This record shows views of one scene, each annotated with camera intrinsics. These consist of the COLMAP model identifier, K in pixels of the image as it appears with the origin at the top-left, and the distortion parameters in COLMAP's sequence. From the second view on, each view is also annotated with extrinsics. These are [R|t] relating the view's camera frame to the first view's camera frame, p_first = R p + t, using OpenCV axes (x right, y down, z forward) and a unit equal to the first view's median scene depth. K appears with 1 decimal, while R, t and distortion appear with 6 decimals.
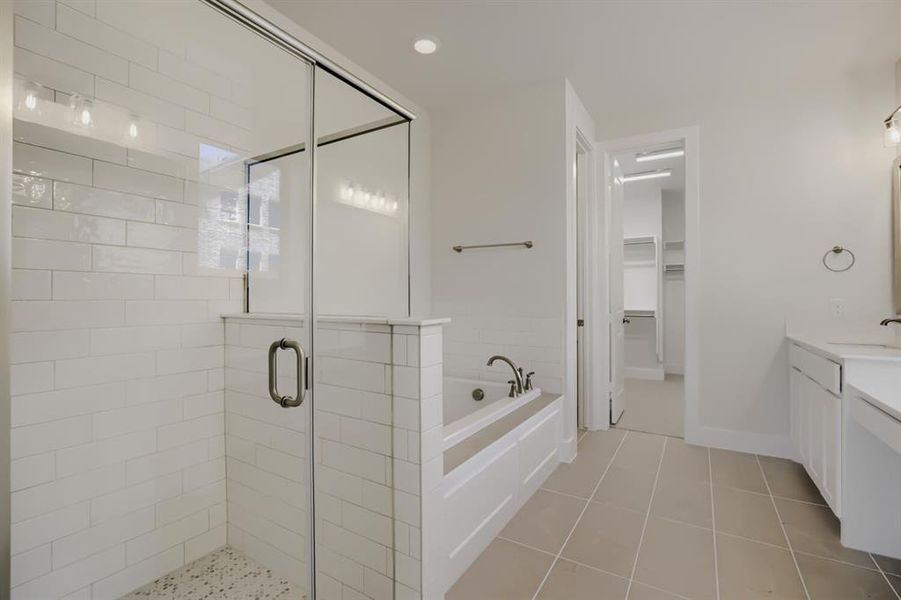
lens RADIAL K [[415.4, 0, 449.4], [0, 415.4, 292.6], [0, 0, 1]] dist [0.000313, 0.001070]
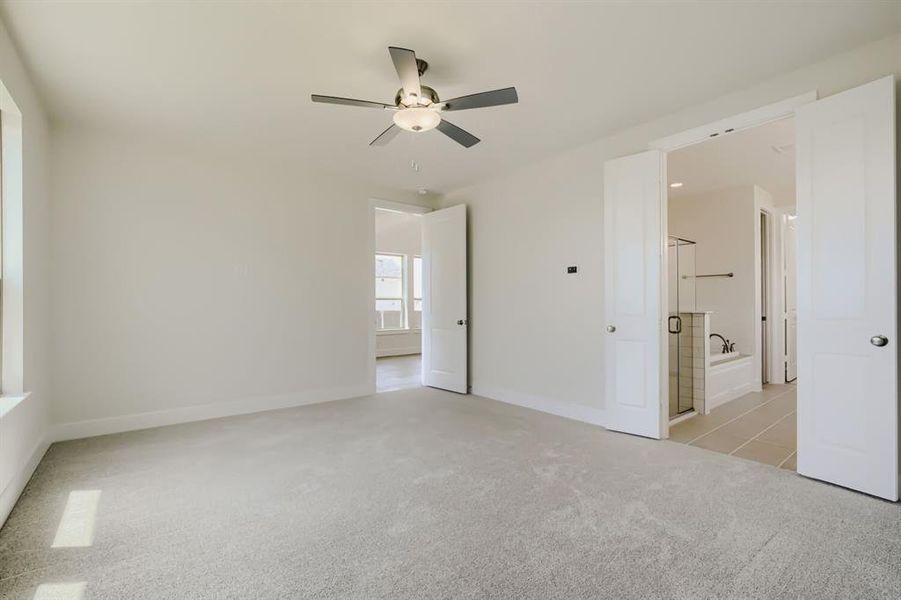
lens RADIAL K [[415.4, 0, 455.0], [0, 415.4, 303.3], [0, 0, 1]] dist [0.000313, 0.001070]
pose [[0.945321, -0.005697, -0.326092, -0.371990], [0.010303, 0.999870, 0.012398, -0.025910], [0.325979, -0.015080, 0.945257, -1.167876]]
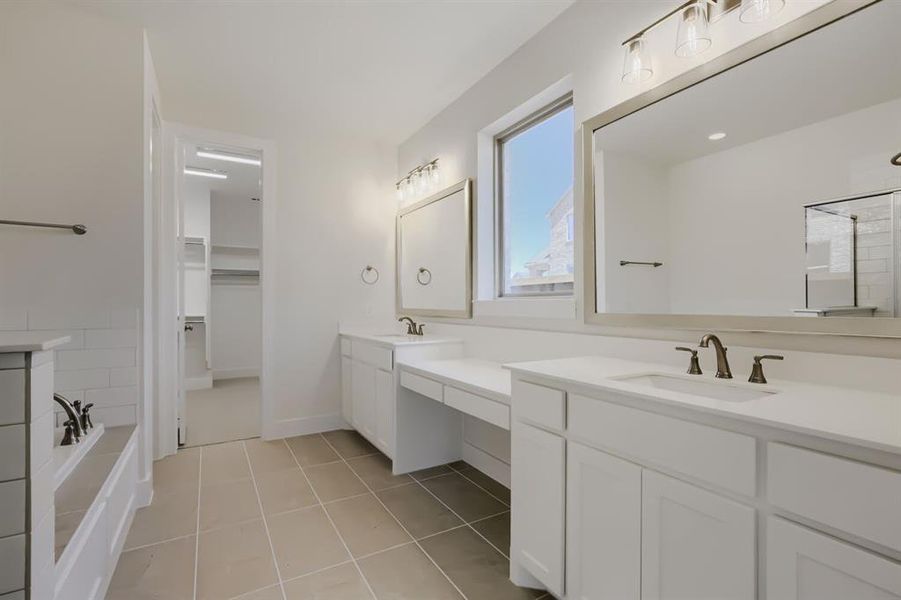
lens RADIAL K [[415.4, 0, 449.4], [0, 415.4, 302.8], [0, 0, 1]] dist [0.000313, 0.001070]
pose [[0.487071, -0.000694, 0.873362, -0.129073], [-0.011221, 0.999912, 0.007052, 0.000120], [-0.873290, -0.013234, 0.487020, 0.086625]]
